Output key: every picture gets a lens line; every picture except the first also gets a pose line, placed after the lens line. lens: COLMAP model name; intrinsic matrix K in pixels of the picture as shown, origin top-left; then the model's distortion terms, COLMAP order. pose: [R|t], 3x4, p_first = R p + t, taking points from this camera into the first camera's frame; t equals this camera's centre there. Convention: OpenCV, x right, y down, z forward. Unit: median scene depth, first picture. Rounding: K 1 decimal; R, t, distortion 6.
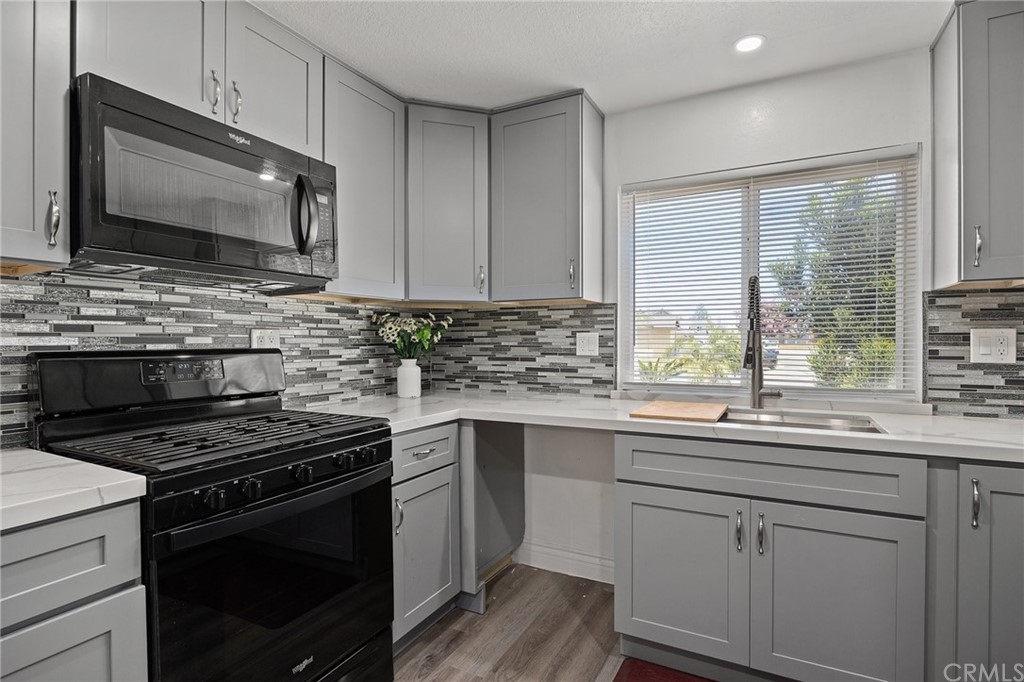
lens RADIAL K [[503.5, 0, 517.4], [0, 503.5, 346.9], [0, 0, 1]] dist [-0.010988, 0.000257]
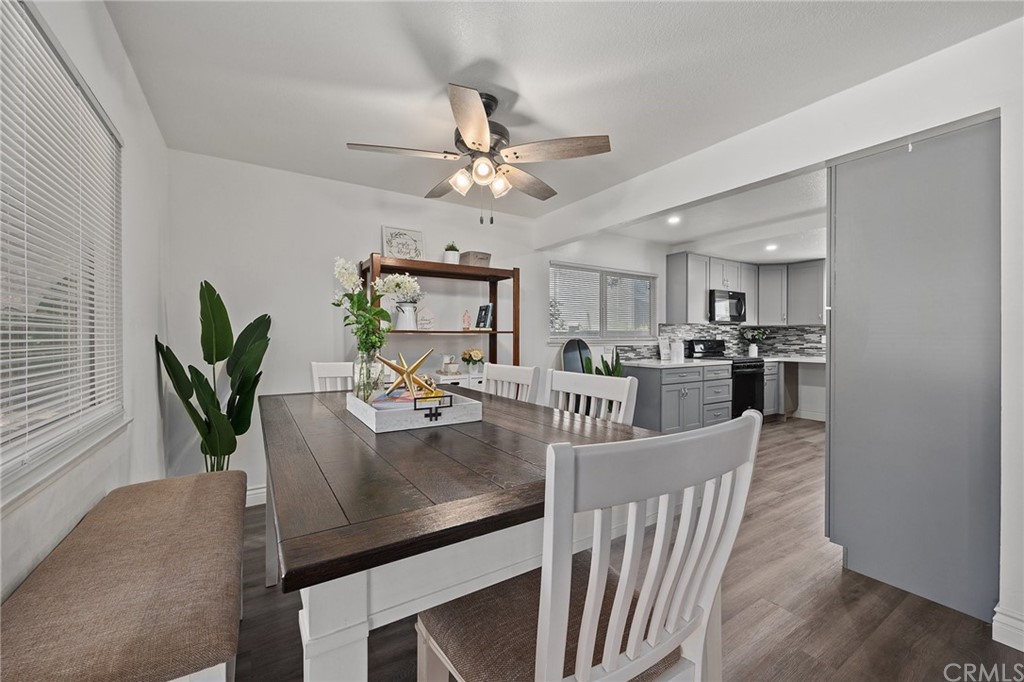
lens RADIAL K [[413.6, 0, 511.3], [0, 413.6, 340.6], [0, 0, 1]] dist [-0.003923, -0.000607]
pose [[0.866237, 0.009095, -0.499551, -0.266971], [-0.010634, 0.999943, -0.000233, 0.023006], [0.499521, 0.005514, 0.866284, -2.142128]]
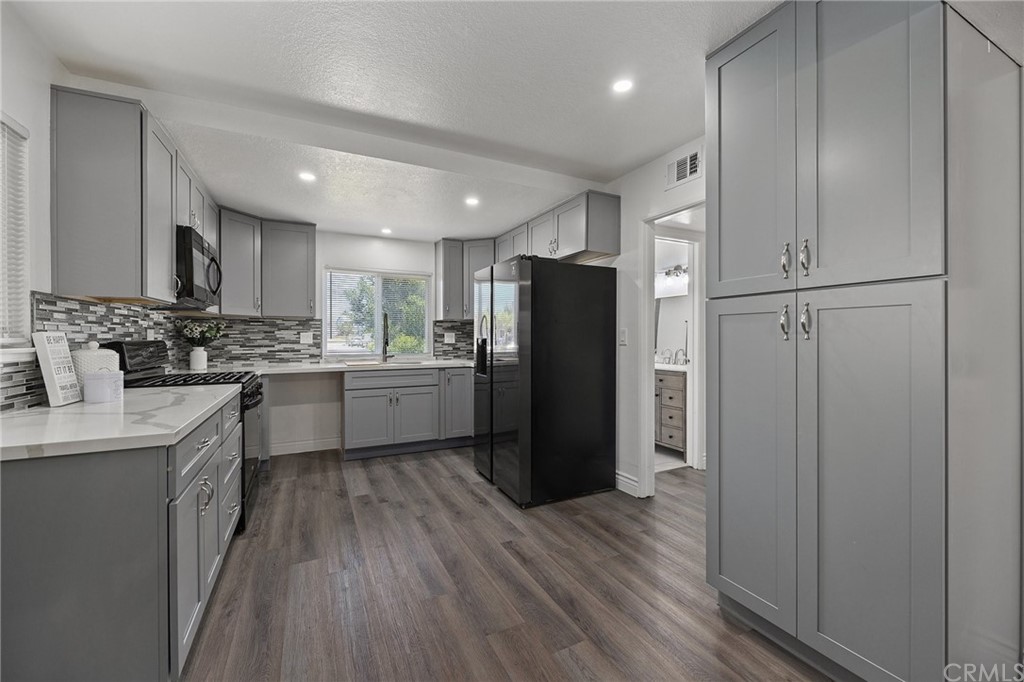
lens RADIAL K [[413.6, 0, 514.4], [0, 413.6, 336.3], [0, 0, 1]] dist [-0.003923, -0.000607]
pose [[0.586902, 0.001466, 0.809657, -0.812893], [0.009487, 0.999917, -0.008687, 0.011414], [-0.809603, 0.012780, 0.586839, -0.766655]]
